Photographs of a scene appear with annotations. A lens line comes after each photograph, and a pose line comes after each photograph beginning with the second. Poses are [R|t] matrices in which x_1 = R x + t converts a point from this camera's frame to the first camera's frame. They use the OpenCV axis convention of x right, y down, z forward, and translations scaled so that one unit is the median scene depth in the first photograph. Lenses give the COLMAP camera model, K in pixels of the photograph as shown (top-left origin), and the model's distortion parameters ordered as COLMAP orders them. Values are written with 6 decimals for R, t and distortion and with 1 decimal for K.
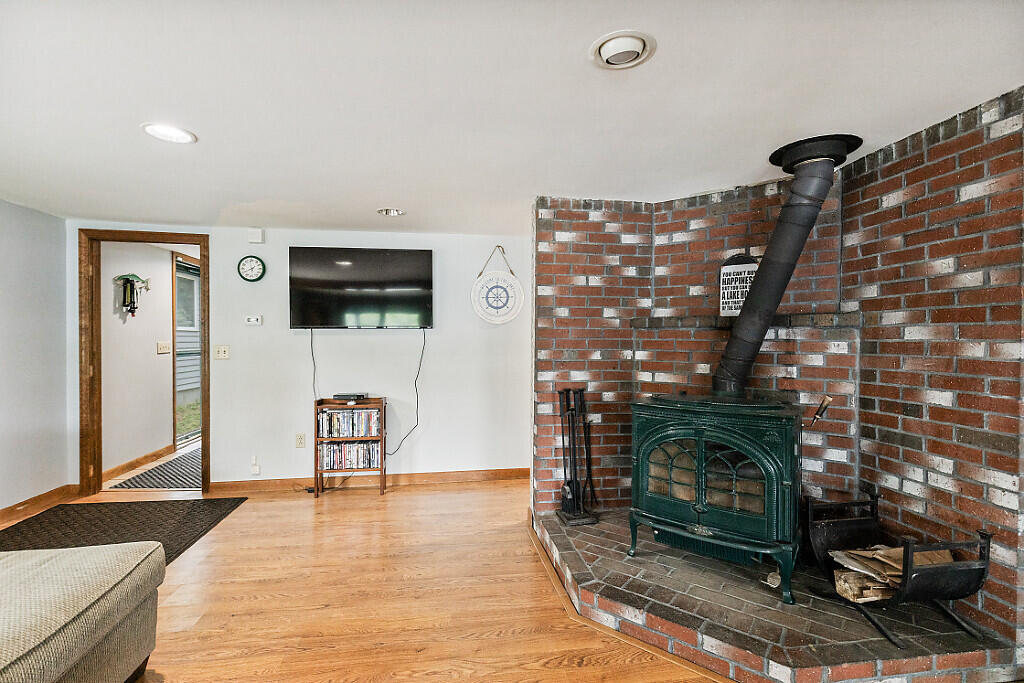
lens RADIAL K [[465.5, 0, 507.7], [0, 465.5, 341.8], [0, 0, 1]] dist [0.001503, -0.000410]
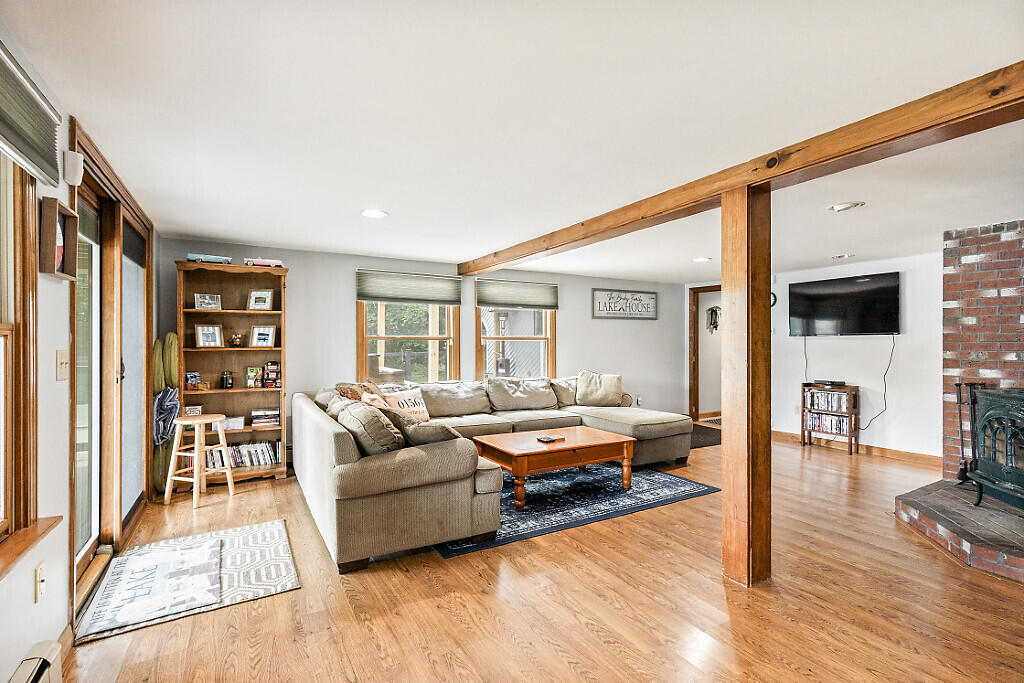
lens RADIAL K [[465.5, 0, 507.7], [0, 465.5, 341.8], [0, 0, 1]] dist [0.001503, -0.000410]
pose [[0.373933, -0.002569, -0.927452, 0.905018], [-0.007489, 0.999955, -0.005789, 0.009525], [0.927426, 0.009110, 0.373897, -0.665399]]
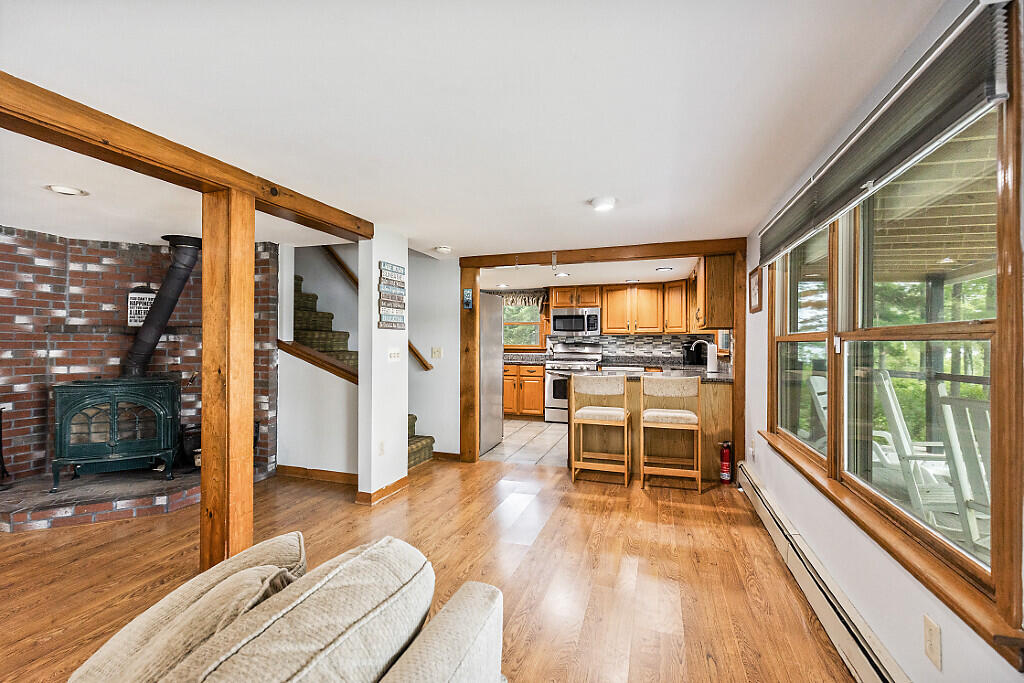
lens RADIAL K [[457.8, 0, 506.8], [0, 457.8, 340.3], [0, 0, 1]] dist [0.001687, -0.000438]
pose [[0.438106, 0.001911, 0.898921, -0.355721], [0.003460, 0.999987, -0.003813, 0.001351], [-0.898917, 0.004781, 0.438093, -0.787915]]
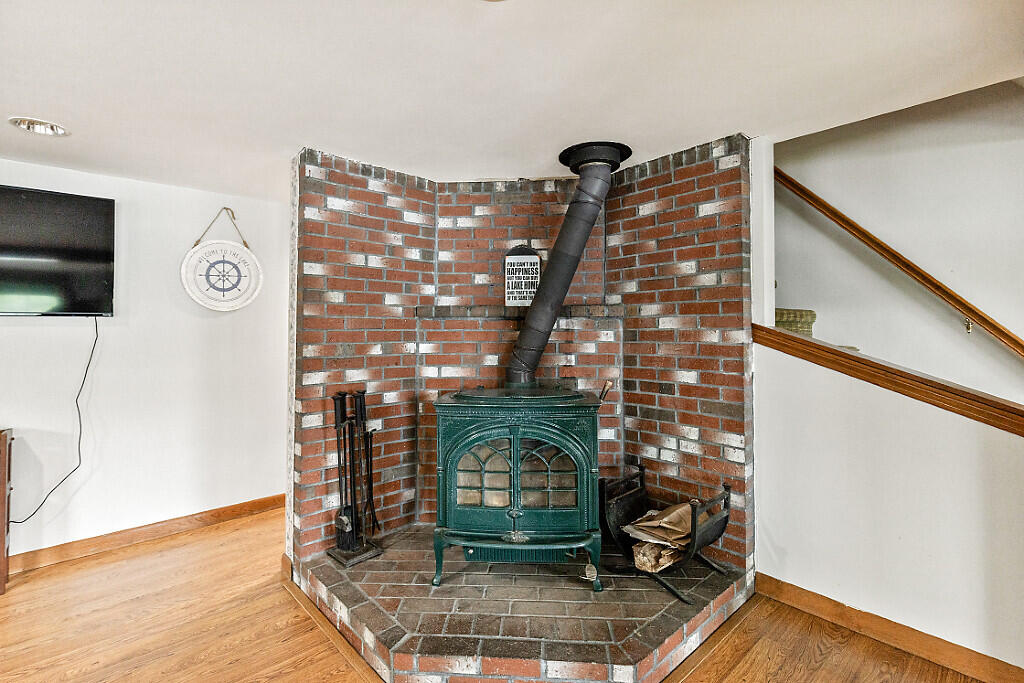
lens RADIAL K [[471.1, 0, 508.7], [0, 471.1, 315.8], [0, 0, 1]] dist [-0.000195, -0.000676]
pose [[0.829903, 0.009853, 0.557821, -0.099346], [0.010686, 0.999380, -0.033551, -0.000855], [-0.557806, 0.033805, 0.829283, 0.180826]]
